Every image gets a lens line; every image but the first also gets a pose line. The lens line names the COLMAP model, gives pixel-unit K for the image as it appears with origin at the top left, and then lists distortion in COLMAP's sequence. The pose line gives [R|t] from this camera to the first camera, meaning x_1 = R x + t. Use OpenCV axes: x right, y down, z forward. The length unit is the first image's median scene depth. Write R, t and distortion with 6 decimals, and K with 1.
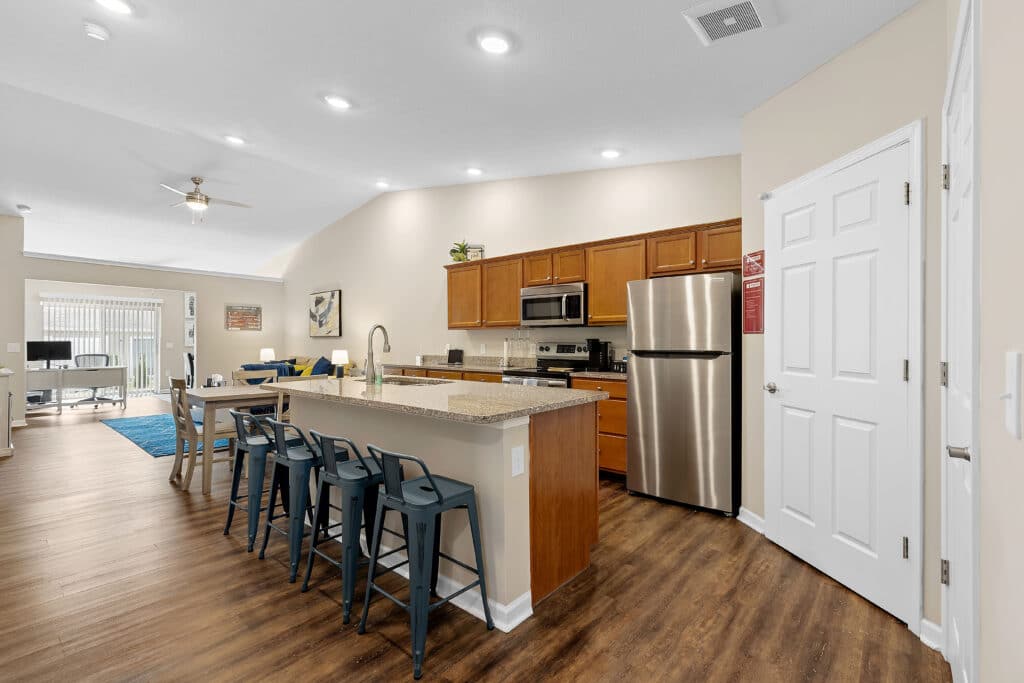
lens RADIAL K [[466.0, 0, 517.7], [0, 466.0, 336.5], [0, 0, 1]] dist [-0.002144, 0.000216]
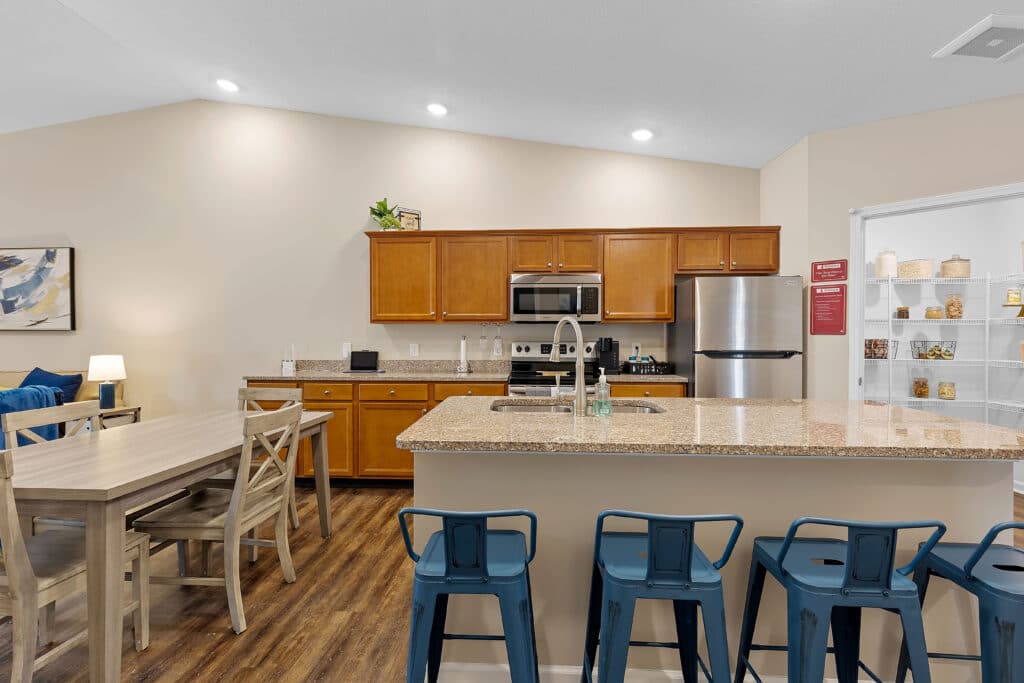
lens RADIAL K [[466.0, 0, 512.8], [0, 466.0, 341.3], [0, 0, 1]] dist [-0.002144, 0.000216]
pose [[0.796619, -0.005042, 0.604461, -0.361600], [-0.008403, 0.999776, 0.019414, -0.002750], [-0.604423, -0.020544, 0.796398, 0.275675]]
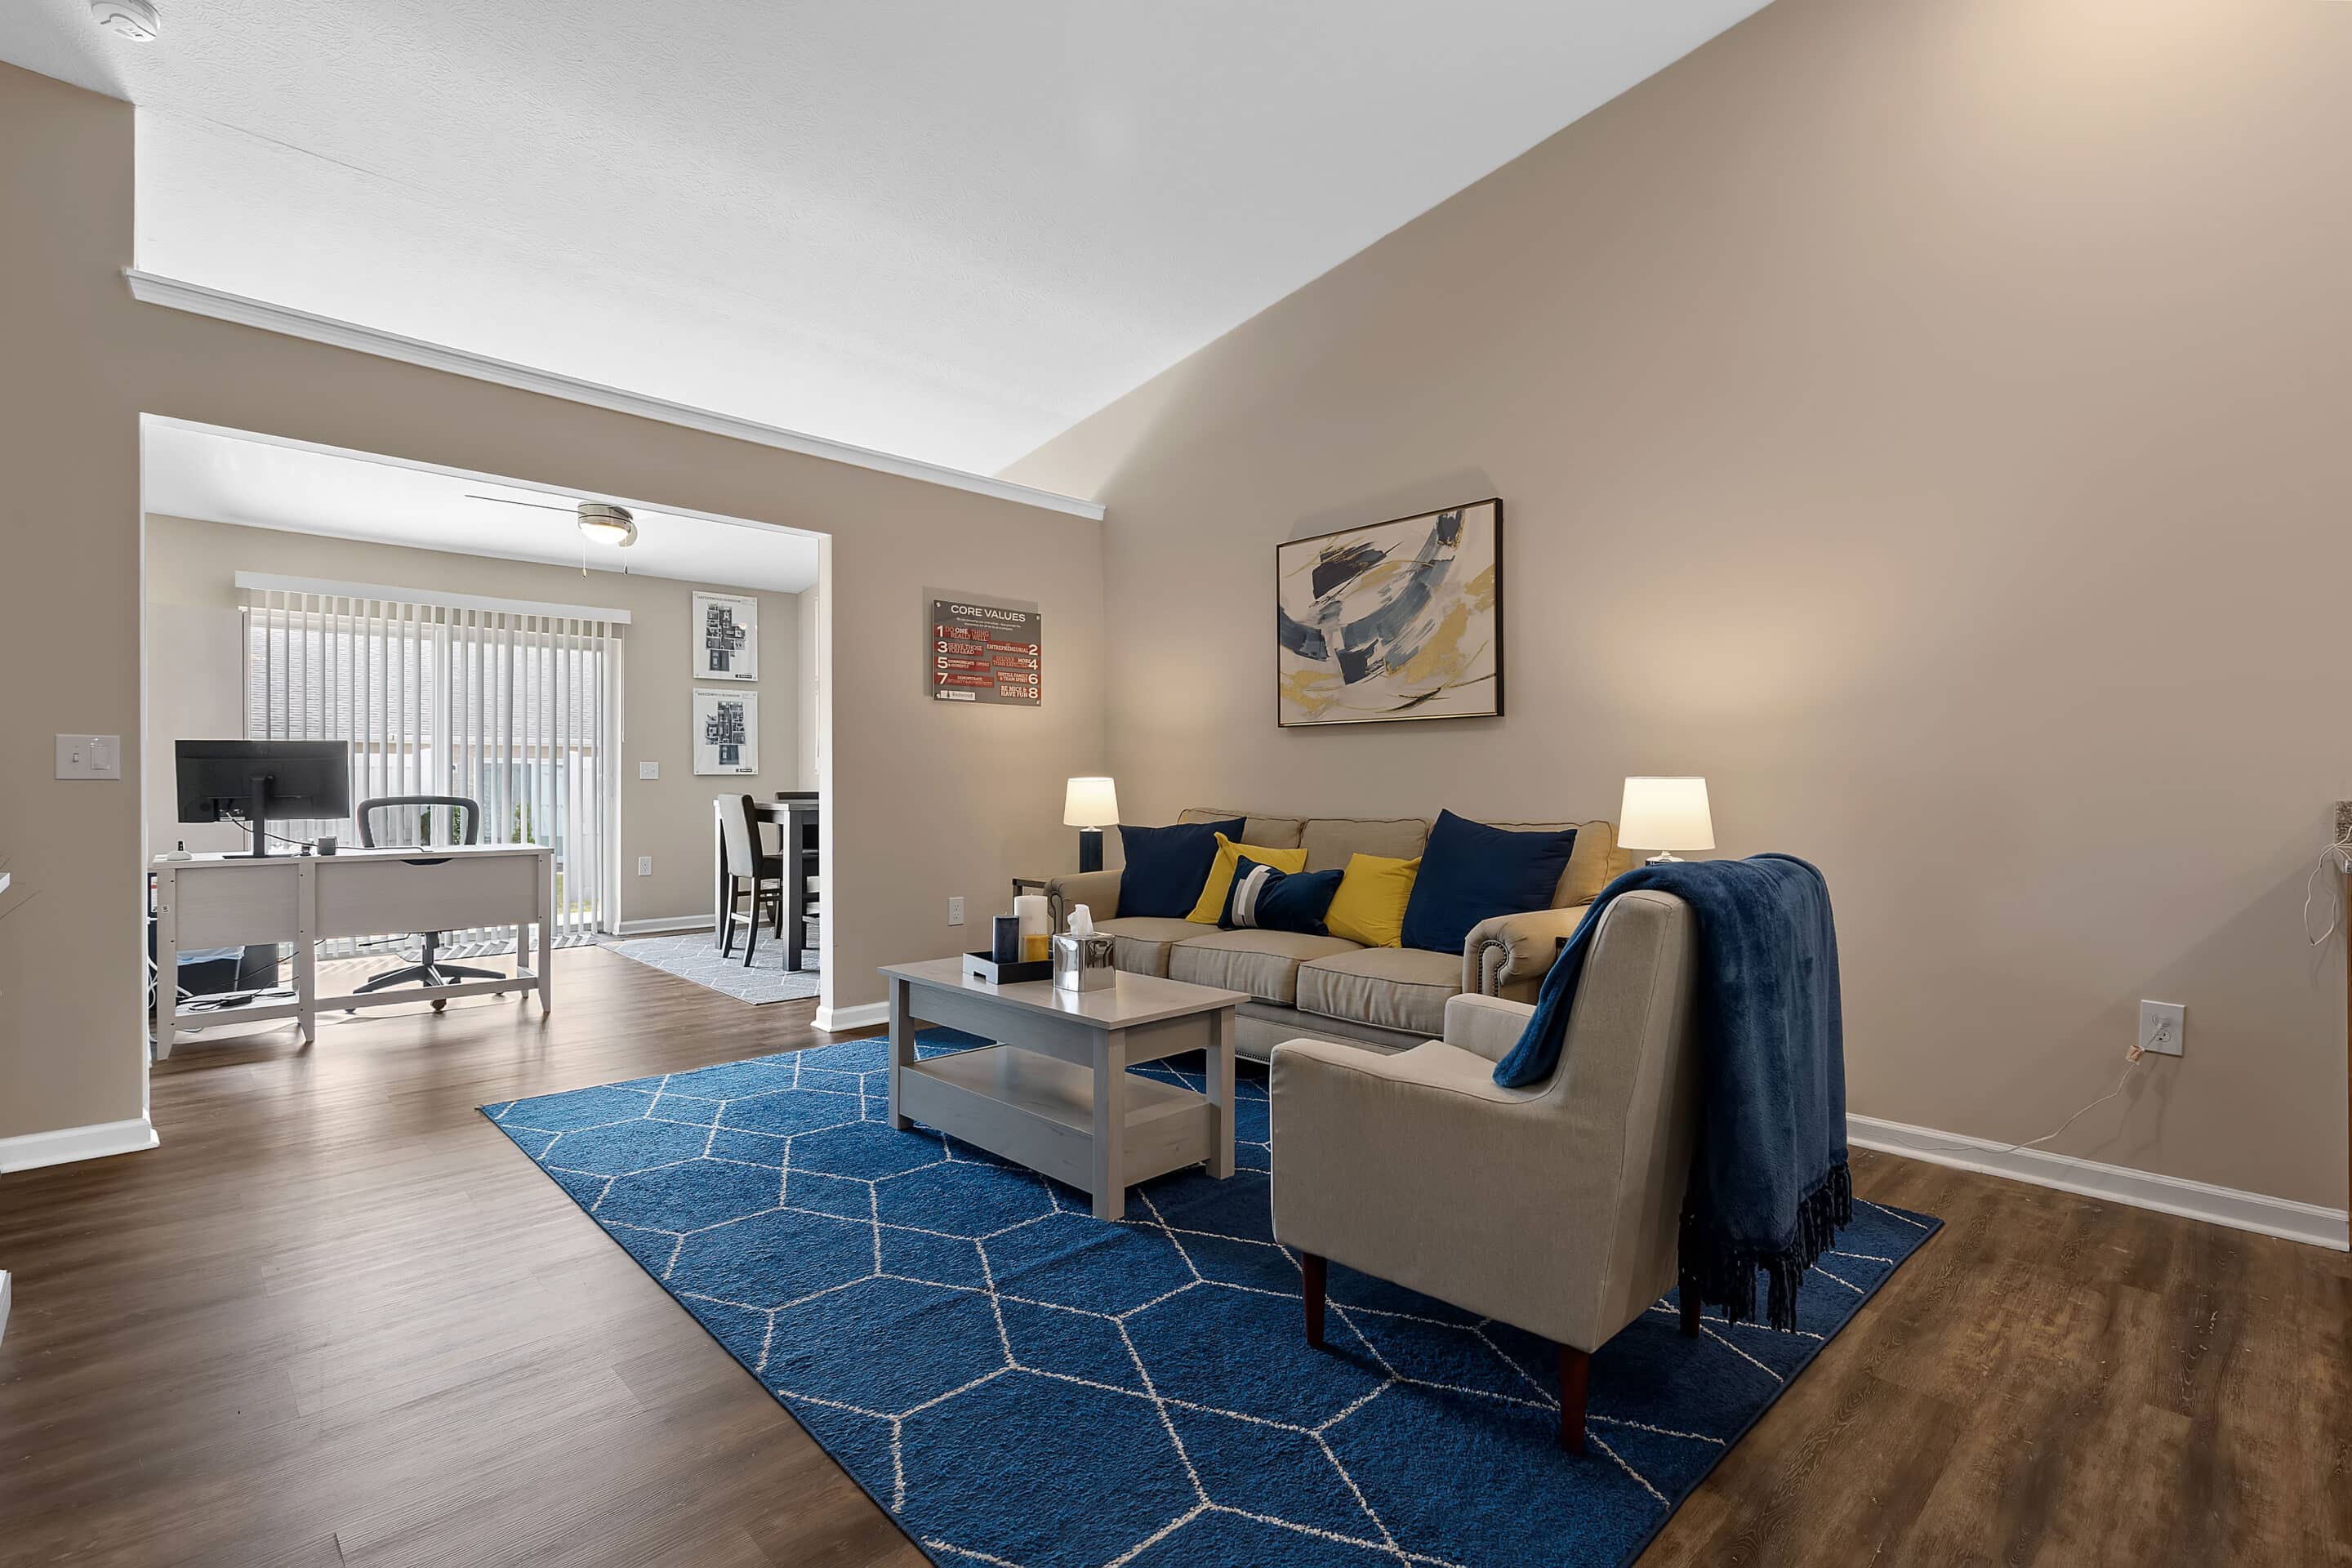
lens RADIAL K [[1070.2, 0, 1167.0], [0, 1070.2, 779.5], [0, 0, 1]] dist [-0.002144, 0.000216]
pose [[0.995081, 0.001659, -0.099048, -0.590063], [-0.000771, 0.999959, 0.009006, 0.029962], [0.099059, -0.008886, 0.995042, 0.599865]]
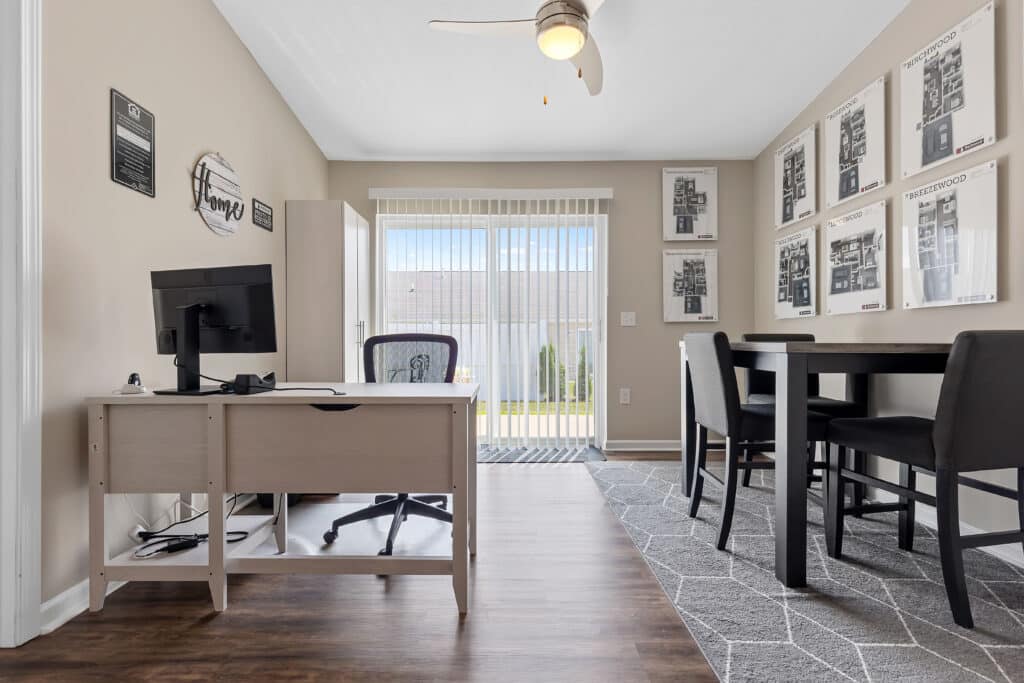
lens RADIAL K [[466.0, 0, 508.5], [0, 466.0, 343.4], [0, 0, 1]] dist [-0.002144, 0.000216]
pose [[0.657116, 0.003678, -0.753780, -0.888294], [0.007577, 0.999905, 0.011484, 0.054340], [0.753751, -0.013258, 0.657026, 1.147260]]
